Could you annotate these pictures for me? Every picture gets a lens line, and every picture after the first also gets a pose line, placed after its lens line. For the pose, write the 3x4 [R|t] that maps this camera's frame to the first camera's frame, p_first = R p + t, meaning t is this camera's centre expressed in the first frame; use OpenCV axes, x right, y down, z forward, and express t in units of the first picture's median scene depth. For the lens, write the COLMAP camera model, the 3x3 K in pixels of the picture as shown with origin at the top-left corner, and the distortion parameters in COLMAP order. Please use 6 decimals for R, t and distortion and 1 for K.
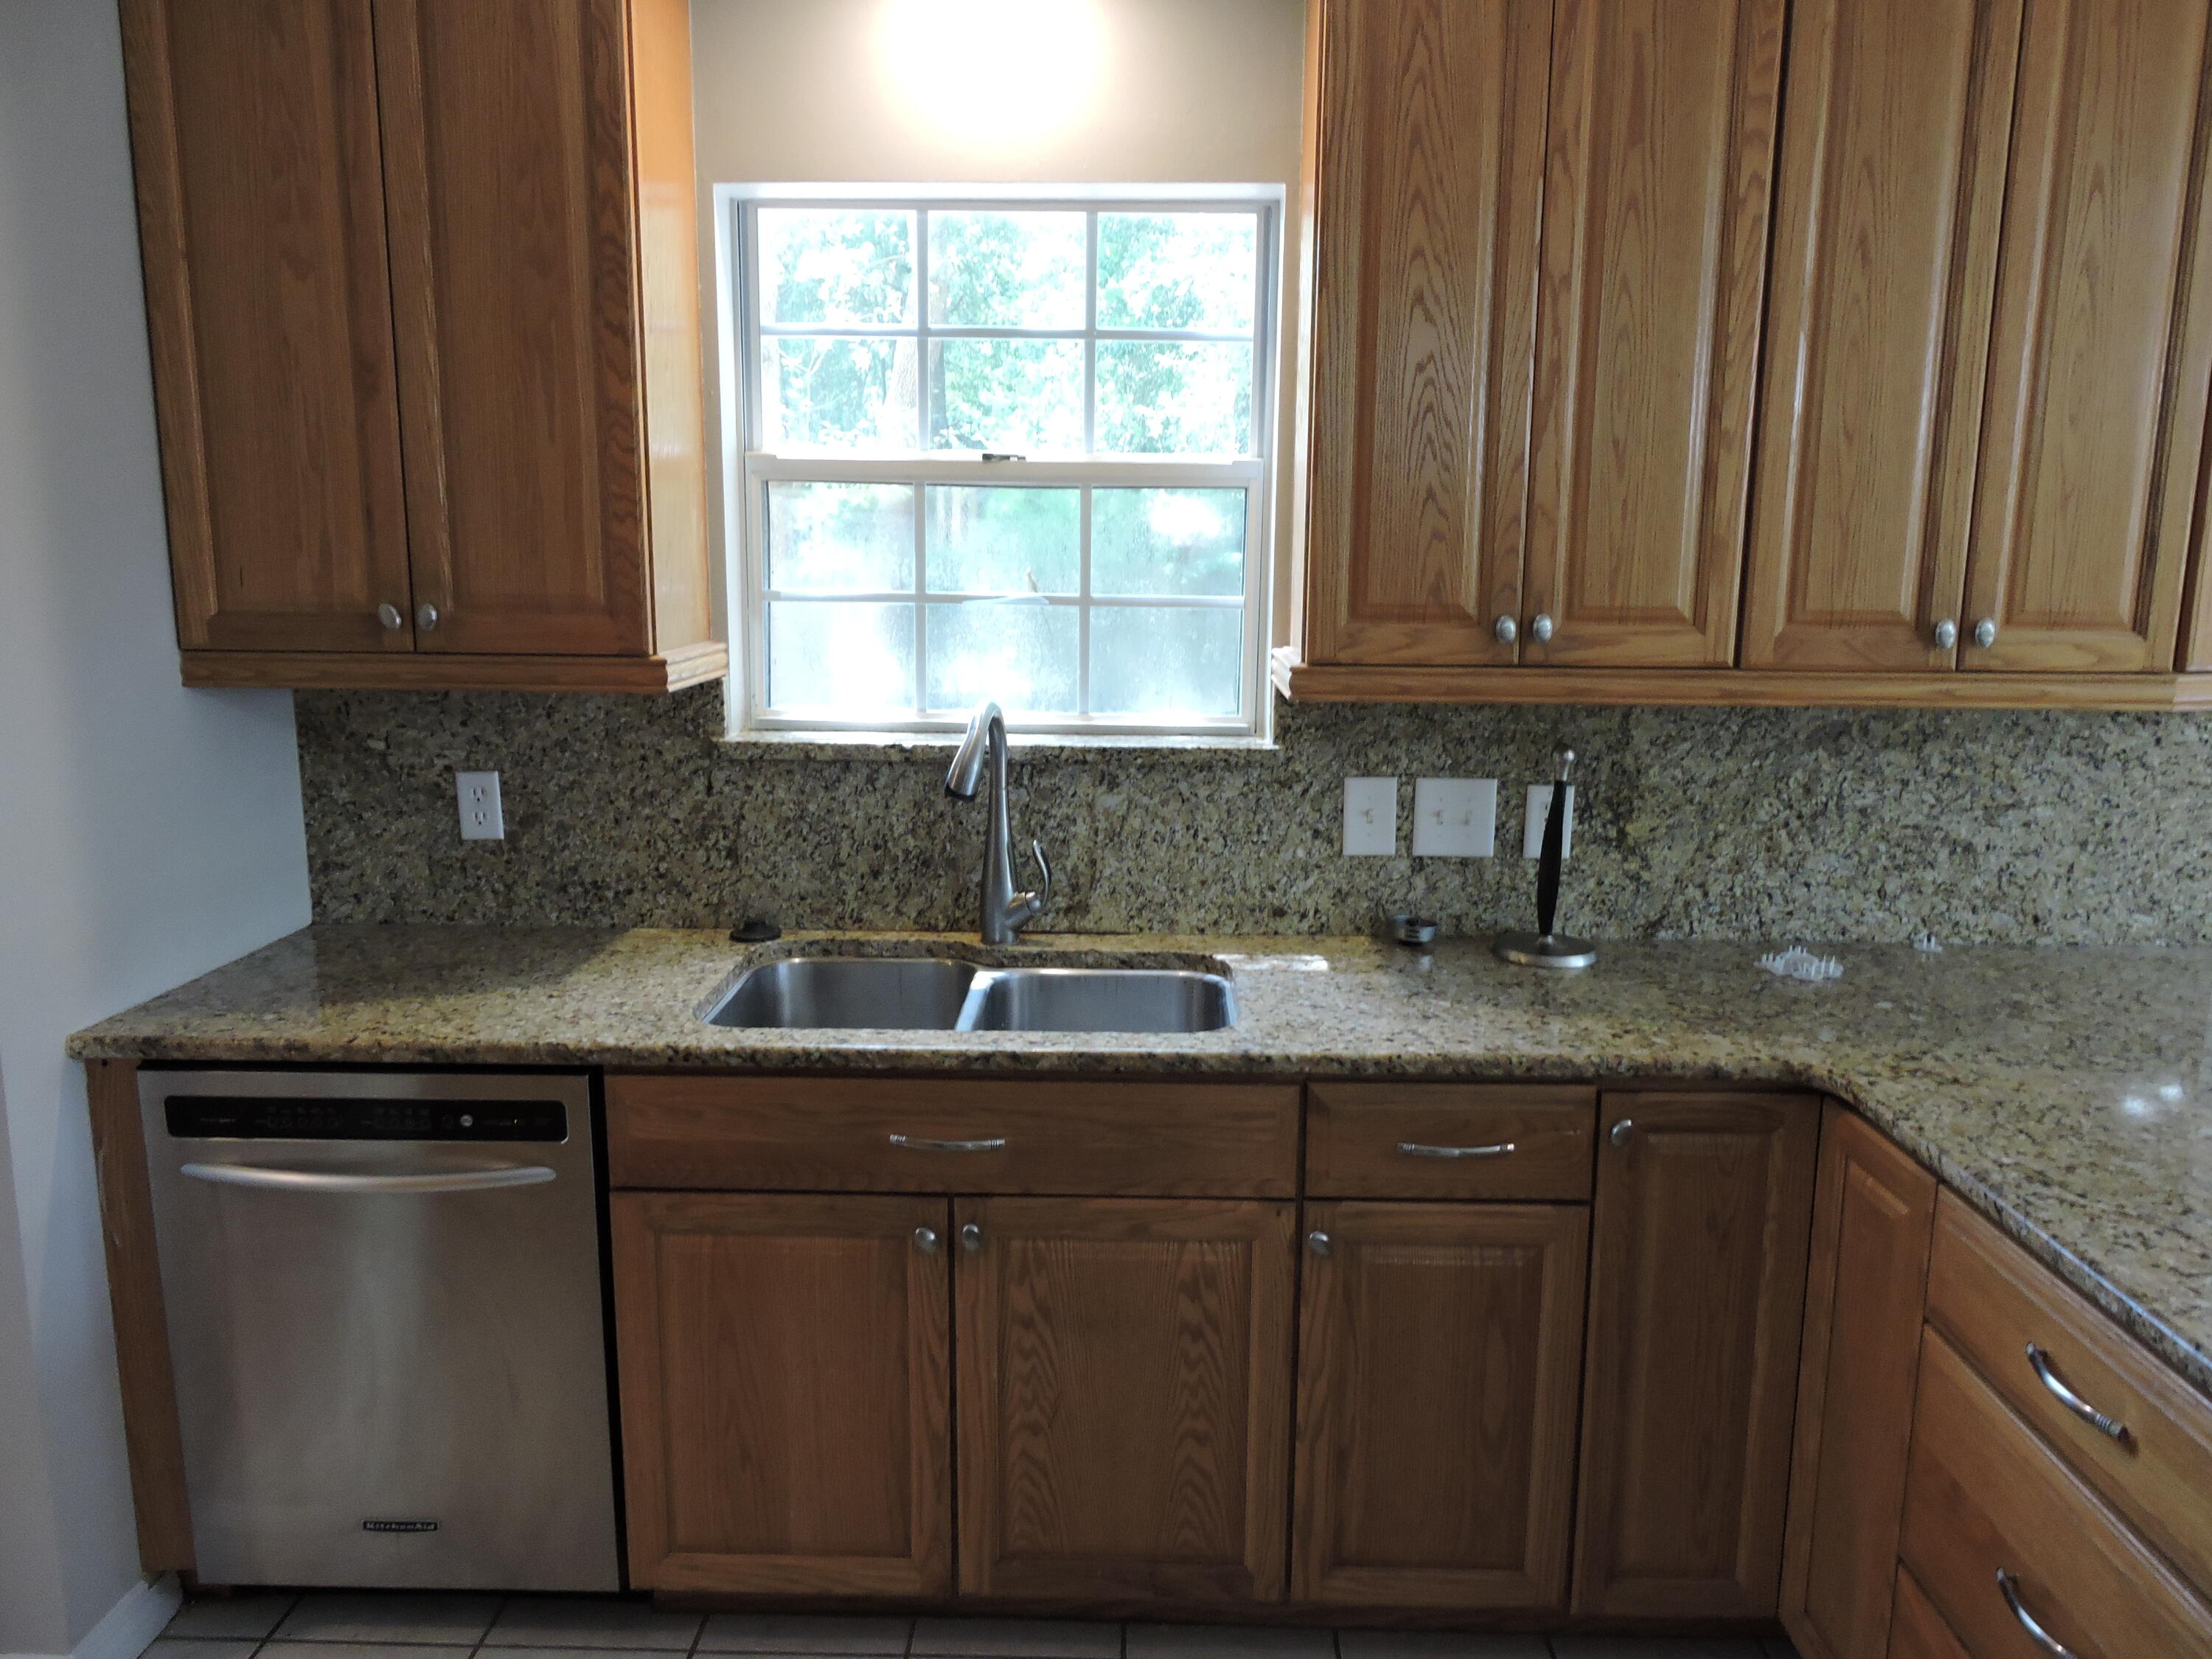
lens RADIAL K [[1581.5, 0, 1116.0], [0, 1581.5, 822.3], [0, 0, 1]] dist [0.006581, -0.004838]
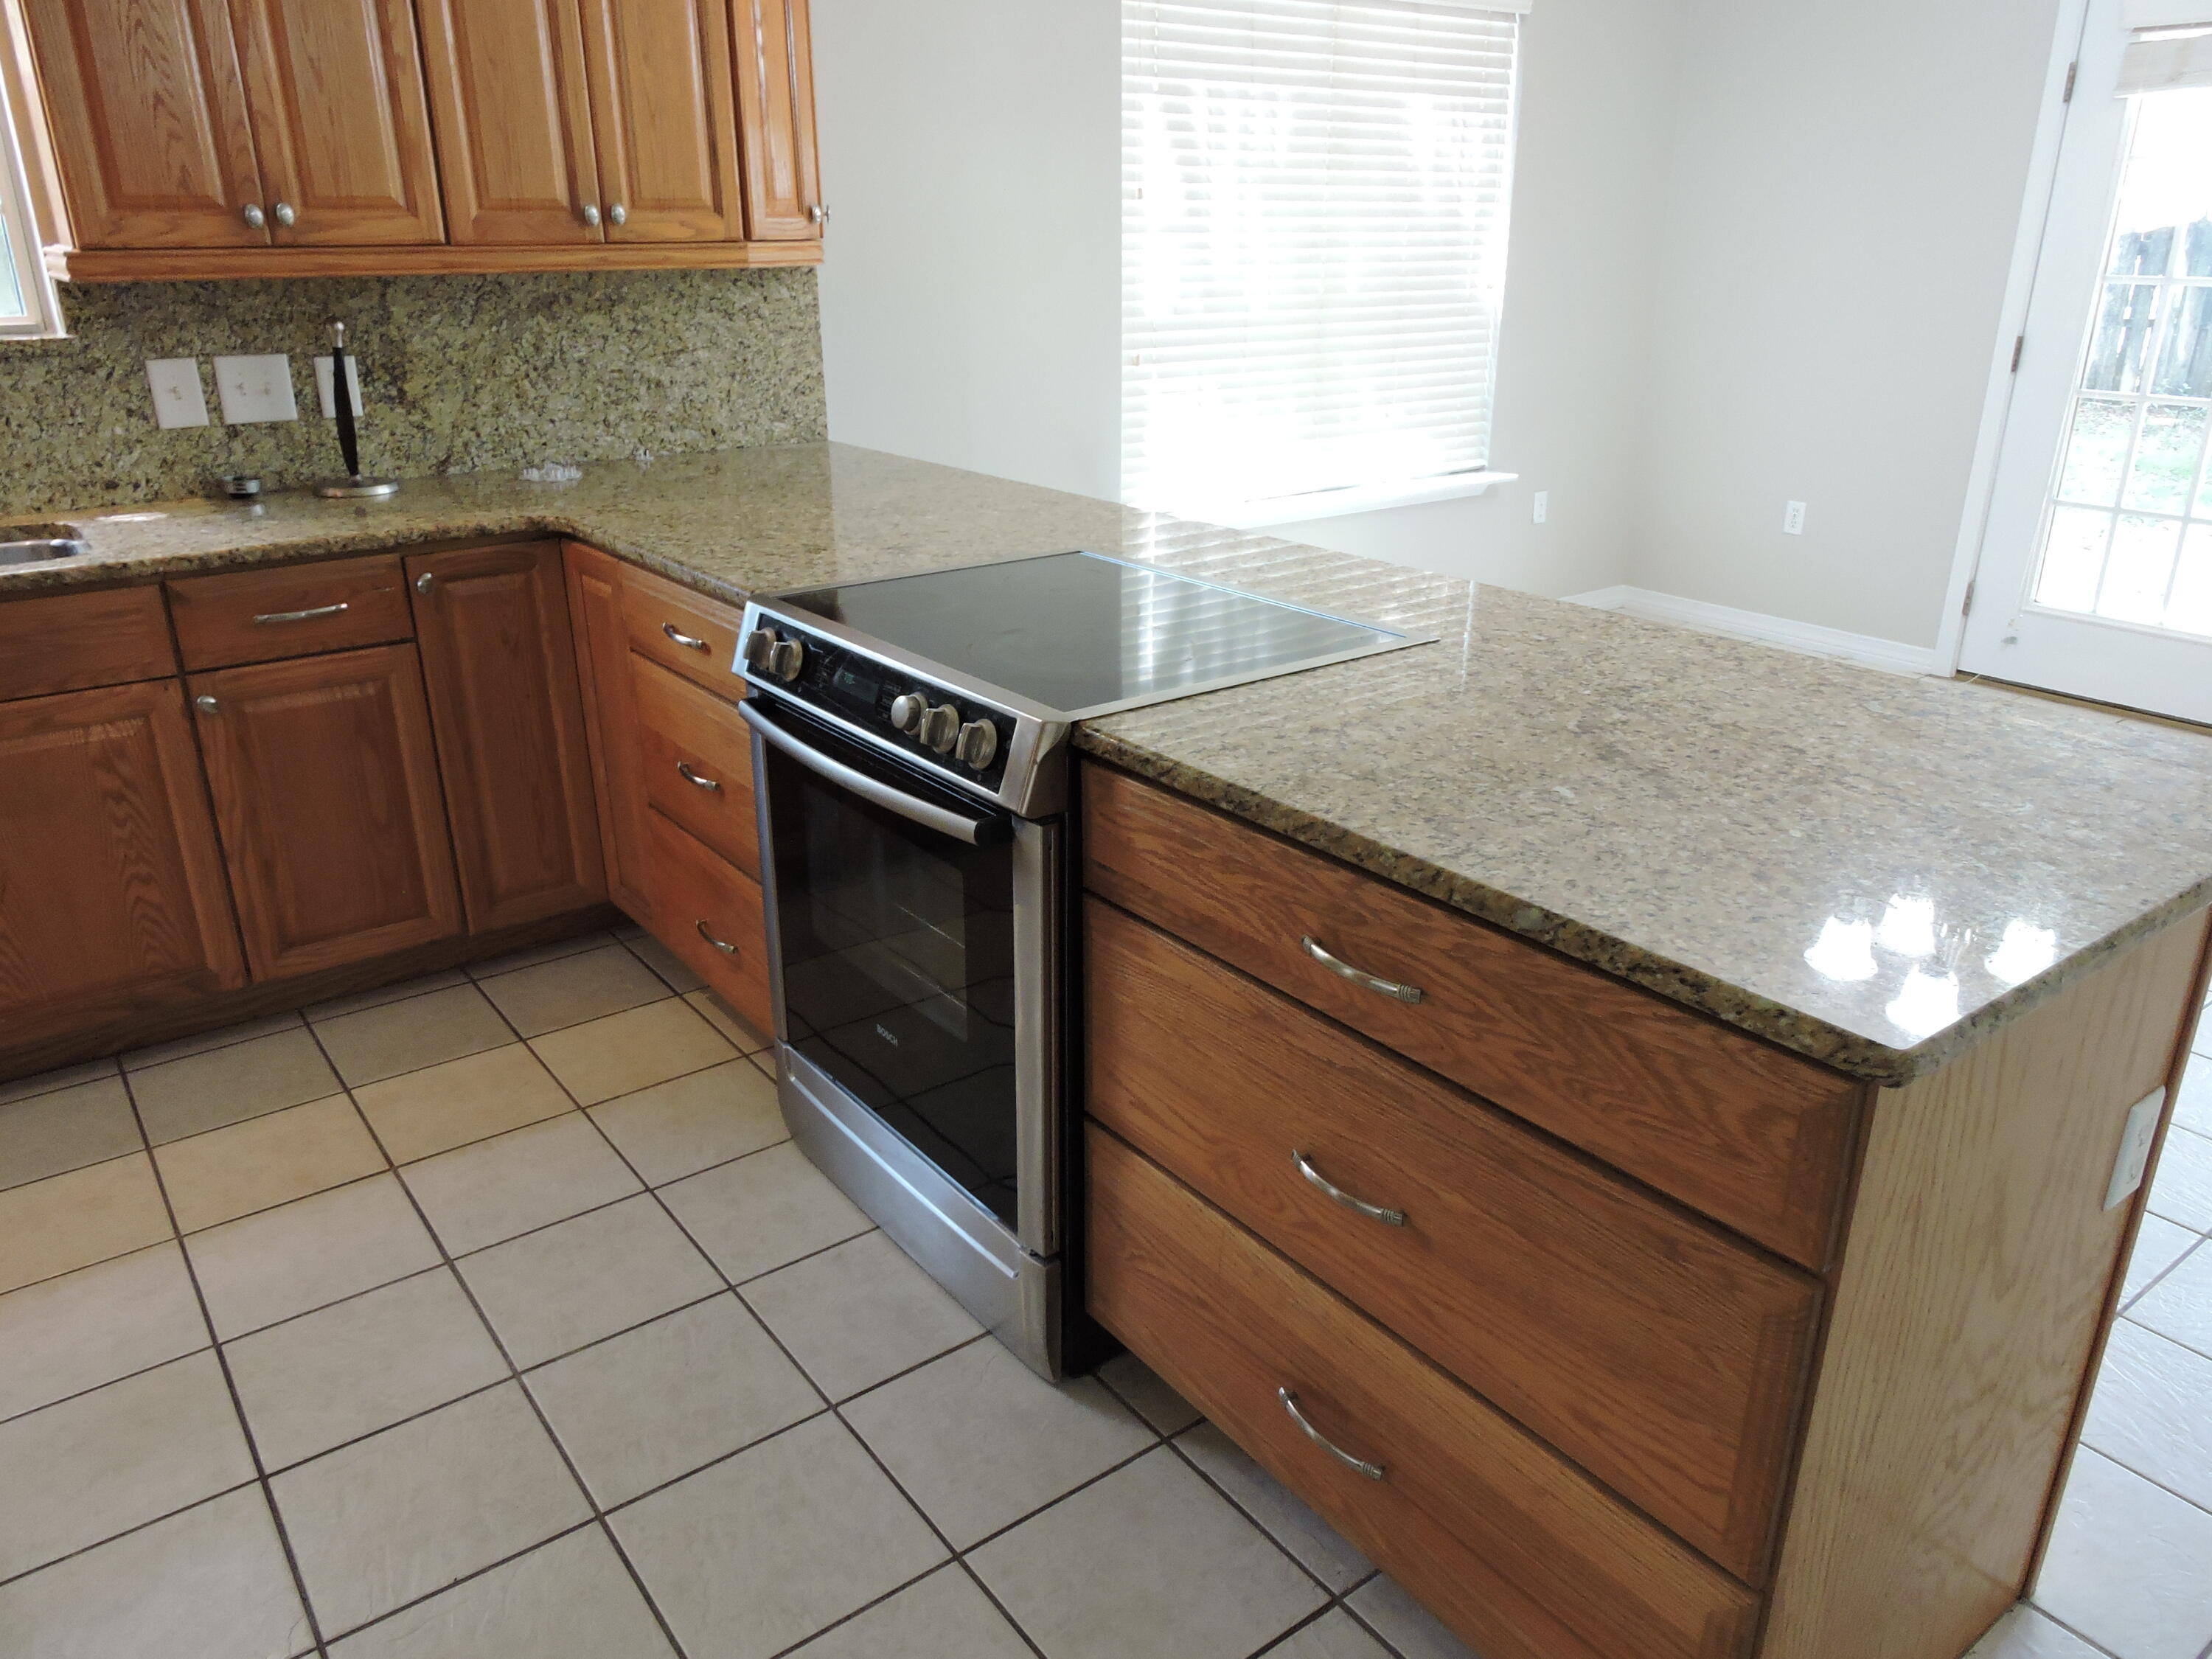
lens RADIAL K [[1581.5, 0, 1116.0], [0, 1581.5, 822.3], [0, 0, 1]] dist [0.006581, -0.004838]
pose [[0.783207, -0.233333, 0.576318, -0.049715], [0.120254, 0.966257, 0.227784, 0.123185], [-0.610022, -0.109098, 0.784838, -0.408544]]
